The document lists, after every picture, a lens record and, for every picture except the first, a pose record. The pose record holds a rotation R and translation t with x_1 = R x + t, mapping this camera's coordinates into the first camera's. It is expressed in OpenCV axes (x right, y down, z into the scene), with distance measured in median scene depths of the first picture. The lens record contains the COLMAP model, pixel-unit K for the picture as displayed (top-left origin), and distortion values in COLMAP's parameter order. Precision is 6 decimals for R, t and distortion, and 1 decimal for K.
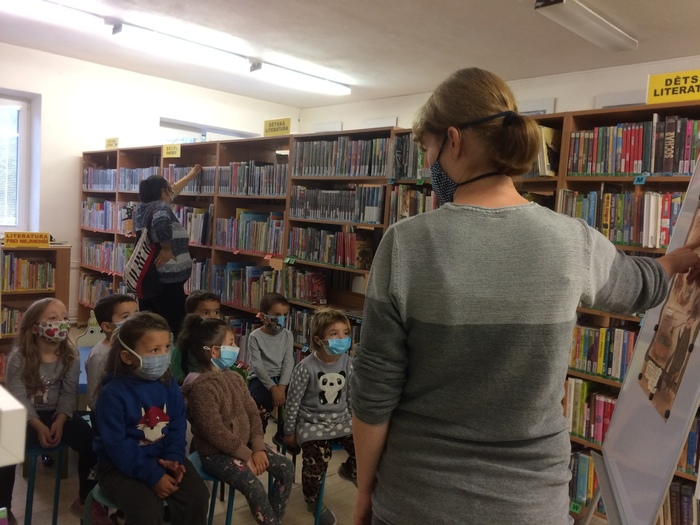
lens RADIAL K [[586.5, 0, 347.4], [0, 586.5, 260.6], [0, 0, 1]] dist [0.040590, -0.050021]
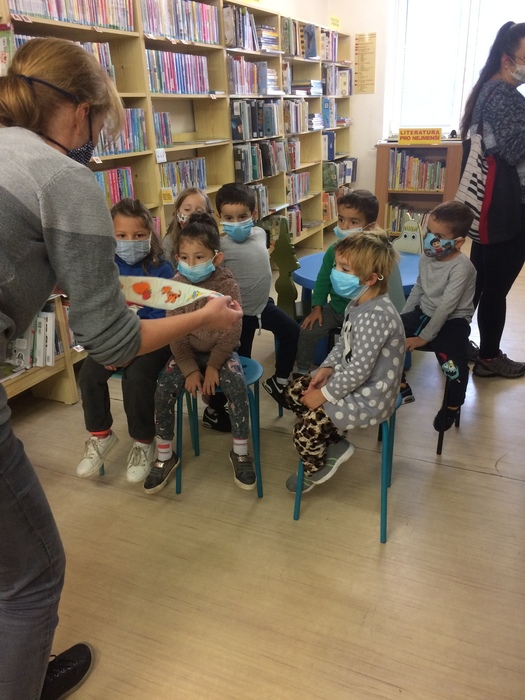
lens RADIAL K [[586.5, 0, 262.2], [0, 586.5, 353.4], [0, 0, 1]] dist [0.040590, -0.050021]
pose [[0.385041, 0.292157, -0.875436, 0.321709], [-0.020452, 0.951039, 0.308393, 0.010718], [0.922673, -0.100839, 0.372164, 0.361913]]
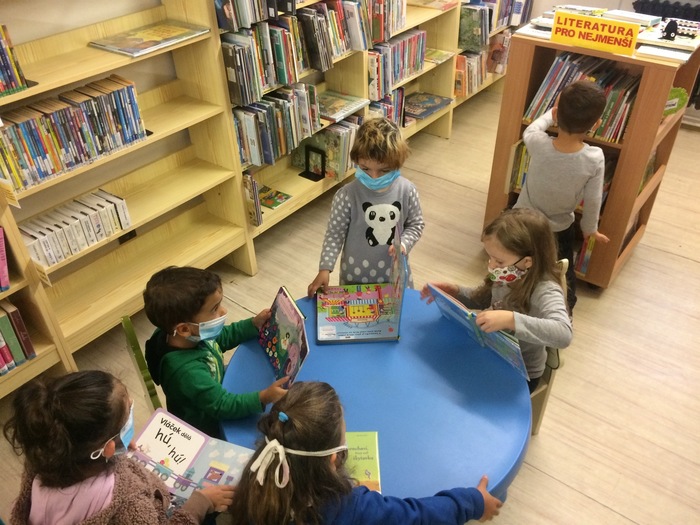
lens RADIAL K [[586.5, 0, 349.6], [0, 586.5, 262.7], [0, 0, 1]] dist [0.040590, -0.050021]
pose [[0.158896, 0.559613, -0.813379, -0.072459], [-0.042349, 0.826950, 0.560678, -0.144865], [0.986387, -0.054643, 0.155098, 0.721957]]
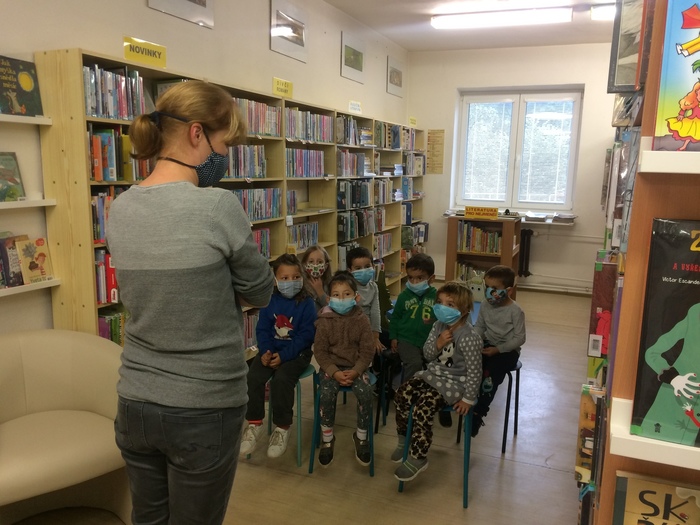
lens RADIAL K [[586.5, 0, 348.6], [0, 586.5, 265.0], [0, 0, 1]] dist [0.040590, -0.050021]
pose [[0.416479, 0.105648, -0.902986, 0.488086], [-0.067752, 0.994070, 0.085056, -0.011914], [0.906617, 0.025755, 0.421167, 0.220459]]
